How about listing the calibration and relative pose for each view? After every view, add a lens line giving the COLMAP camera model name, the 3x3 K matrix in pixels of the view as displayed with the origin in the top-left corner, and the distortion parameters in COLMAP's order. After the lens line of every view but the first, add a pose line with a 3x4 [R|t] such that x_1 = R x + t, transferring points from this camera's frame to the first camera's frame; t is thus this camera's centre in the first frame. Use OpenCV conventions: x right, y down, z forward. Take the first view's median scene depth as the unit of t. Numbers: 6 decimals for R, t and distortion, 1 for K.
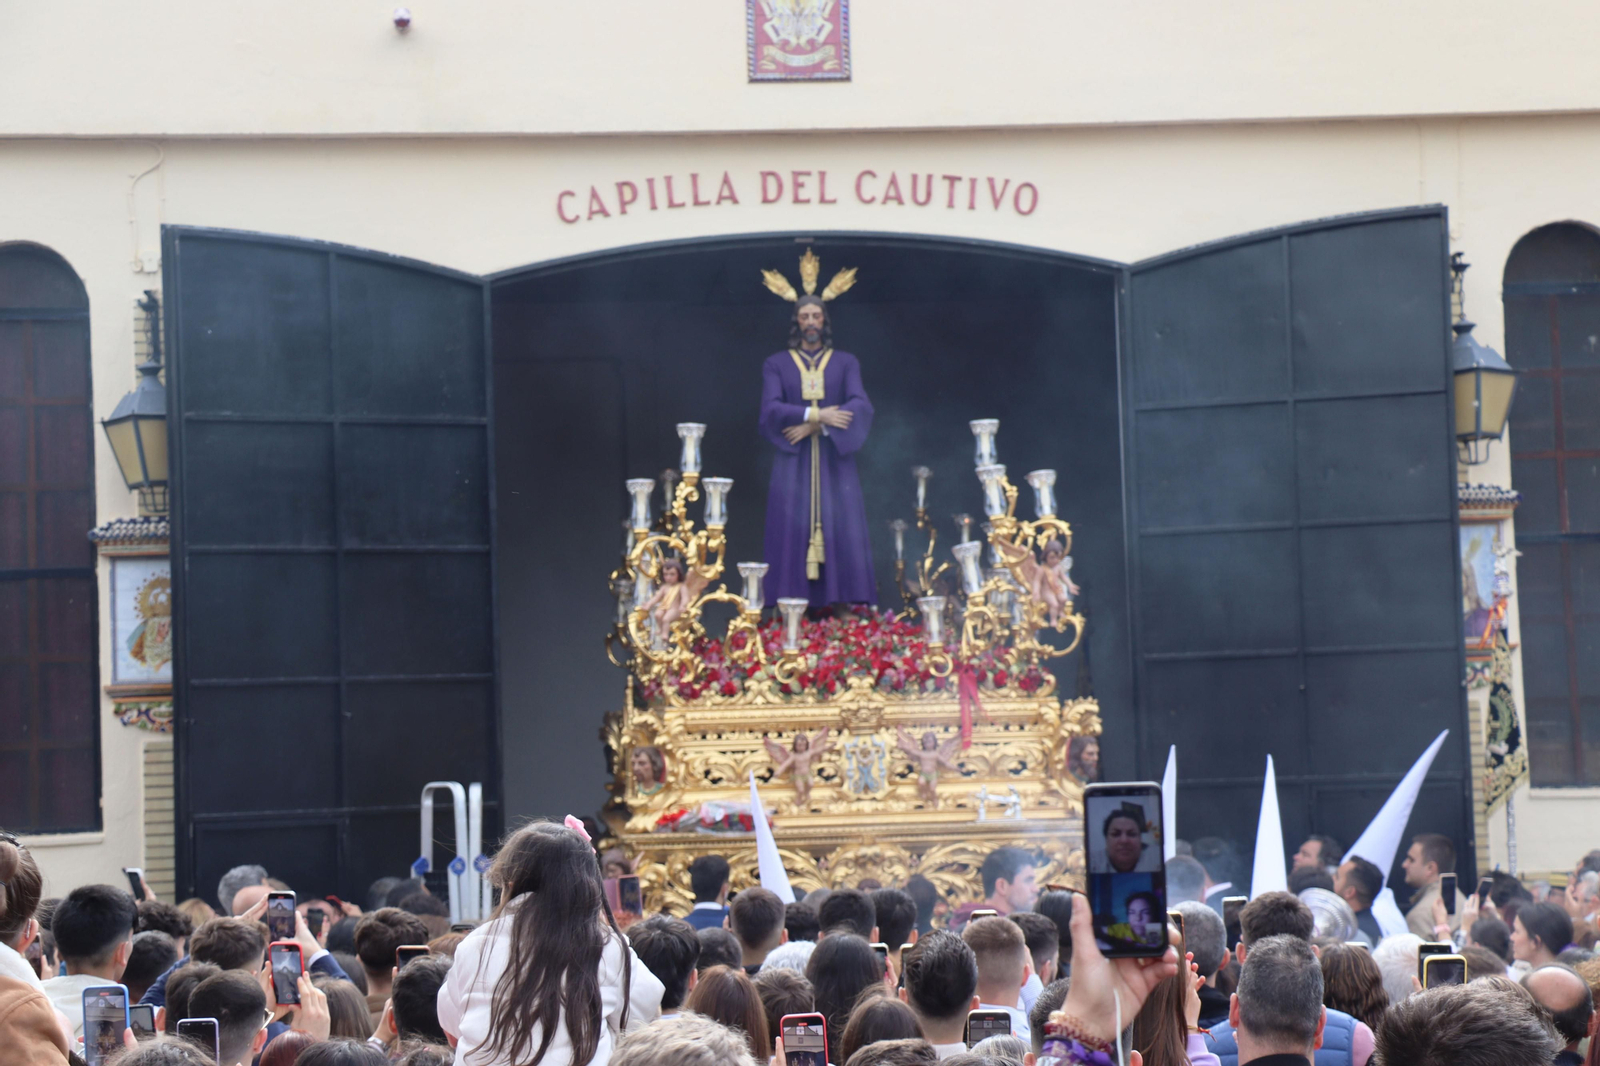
lens RADIAL K [[5855.6, 0, 792.1], [0, 5855.6, 560.6], [0, 0, 1]] dist [0.476337, 14.578624]
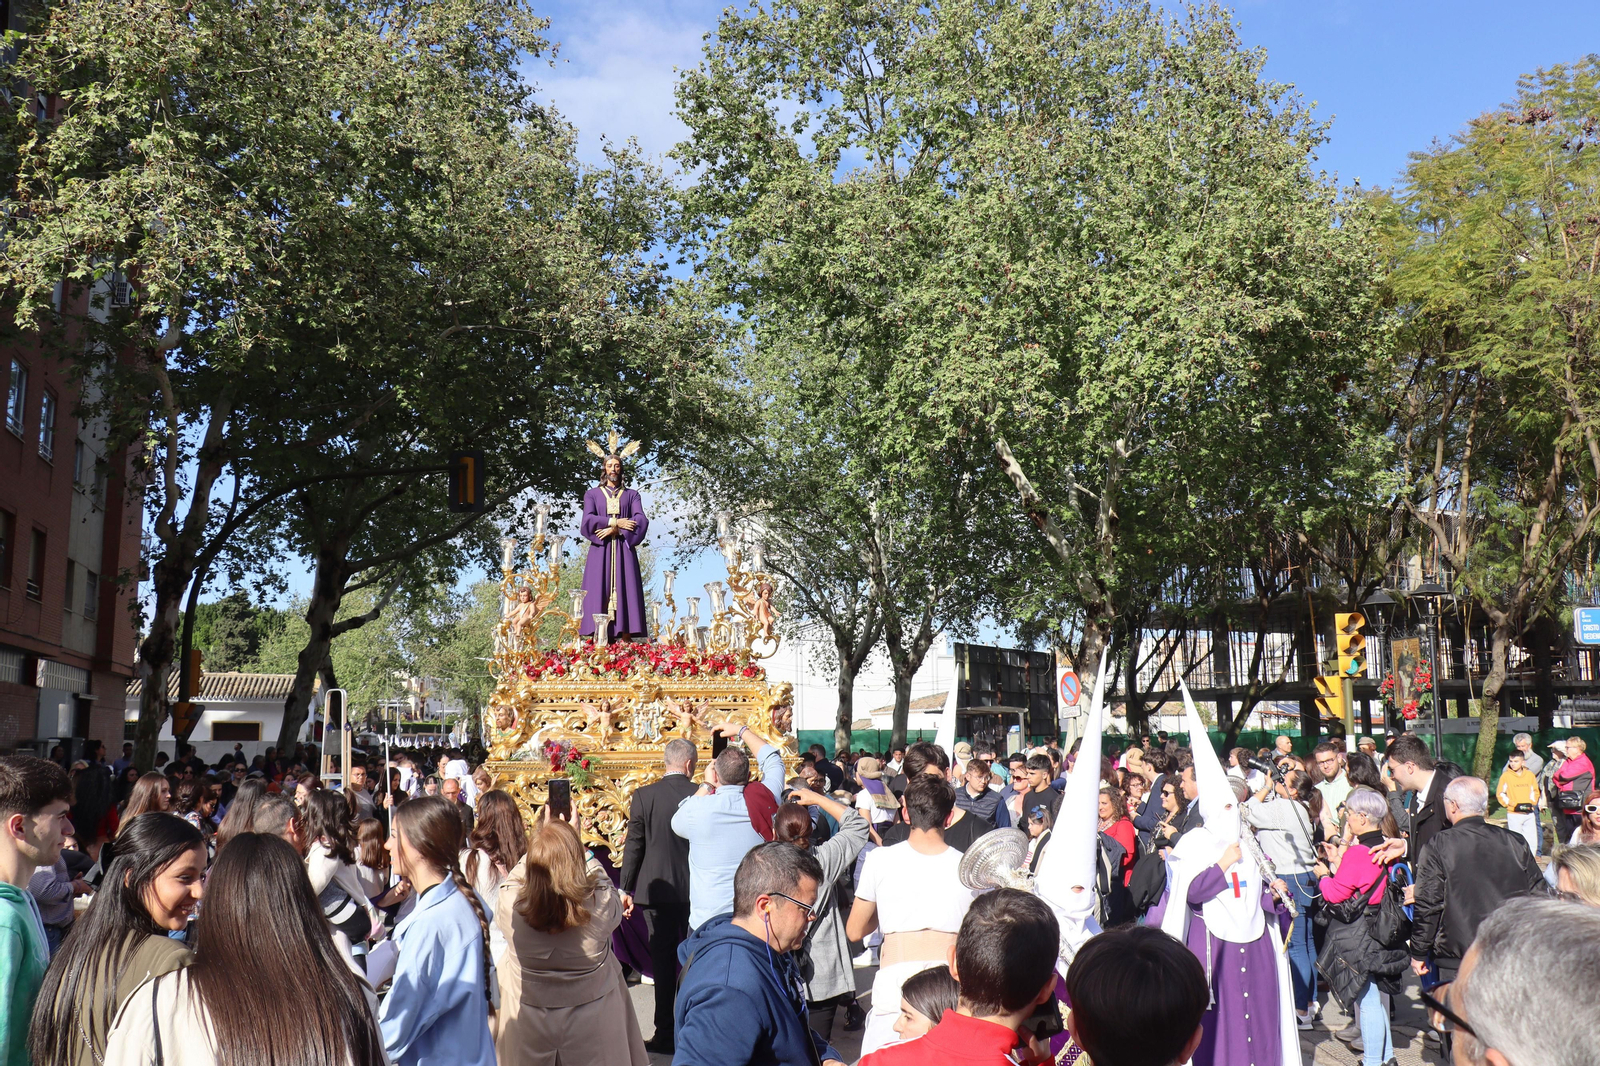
lens RADIAL K [[4433.0, 0, 762.4], [0, 4433.0, 534.9], [0, 0, 1]] dist [0.413533, 1.251715]
pose [[0.999035, 0.027890, 0.033929, 0.000777], [-0.027785, 0.999608, -0.003554, -0.004238], [-0.034015, 0.002608, 0.999418, -0.067879]]
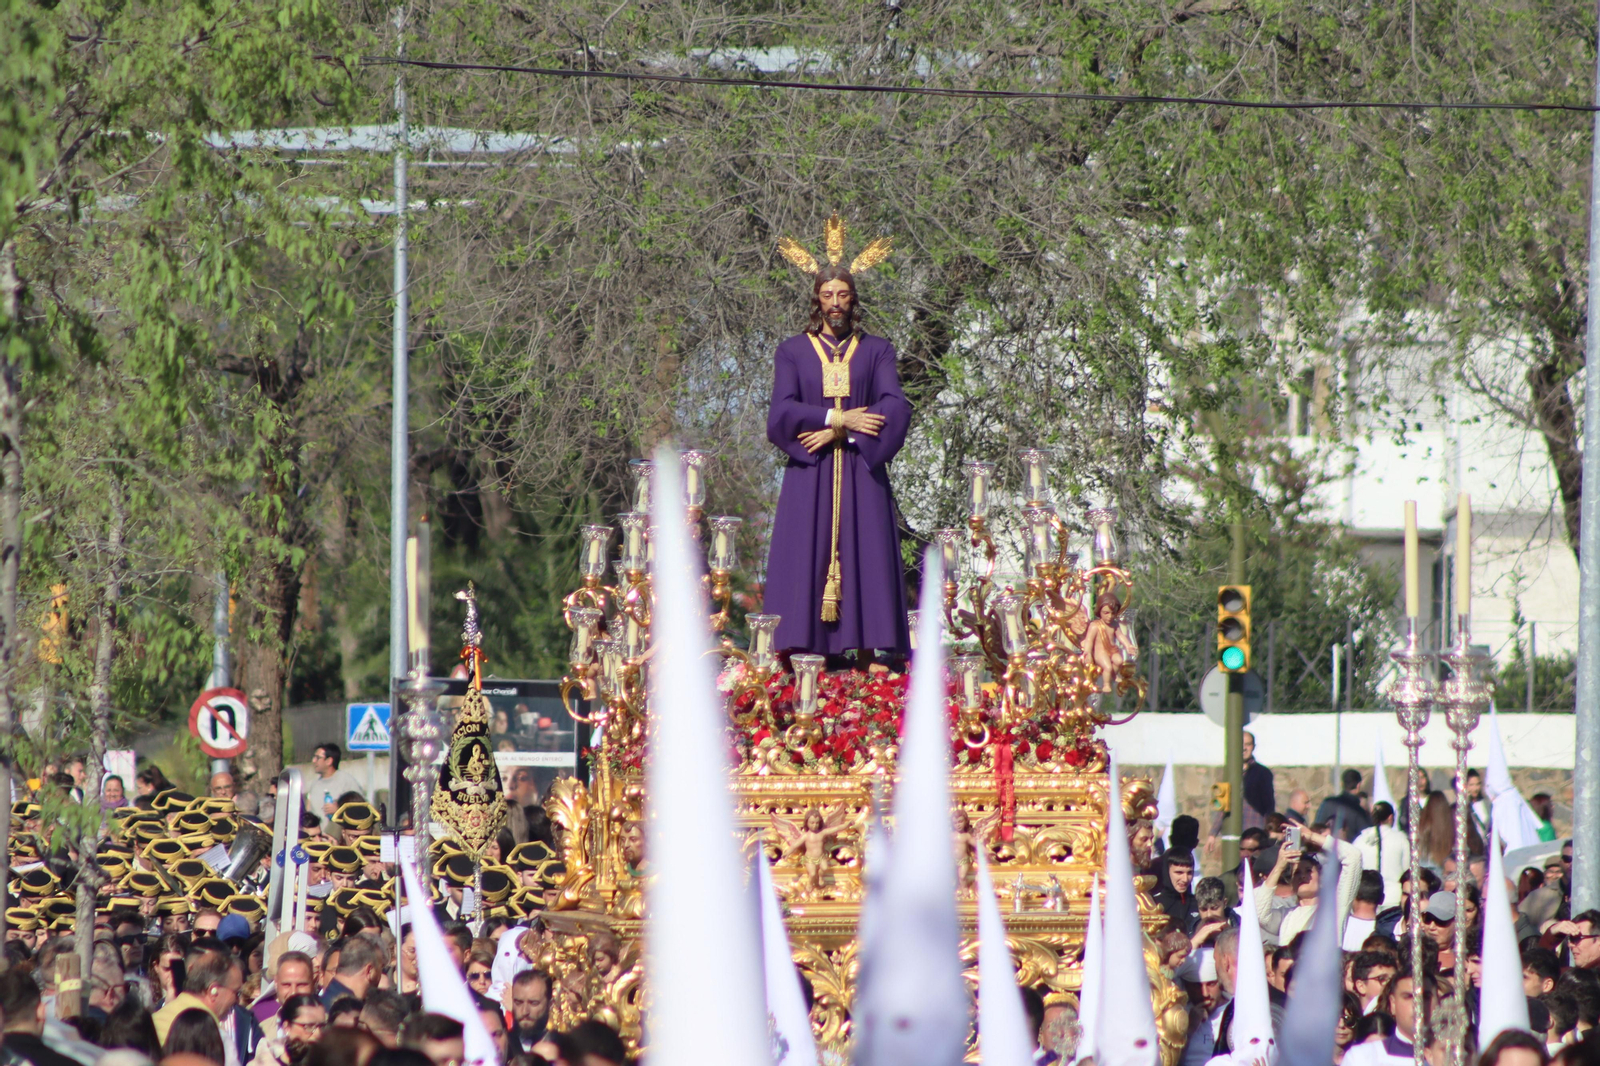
lens RADIAL K [[5855.6, 0, 792.1], [0, 5855.6, 560.6], [0, 0, 1]] dist [0.476337, 14.578624]
pose [[0.999807, 0.019408, -0.003045, 0.000088], [-0.019443, 0.999740, -0.011948, 0.001067], [0.002812, 0.012005, 0.999924, 0.045889]]
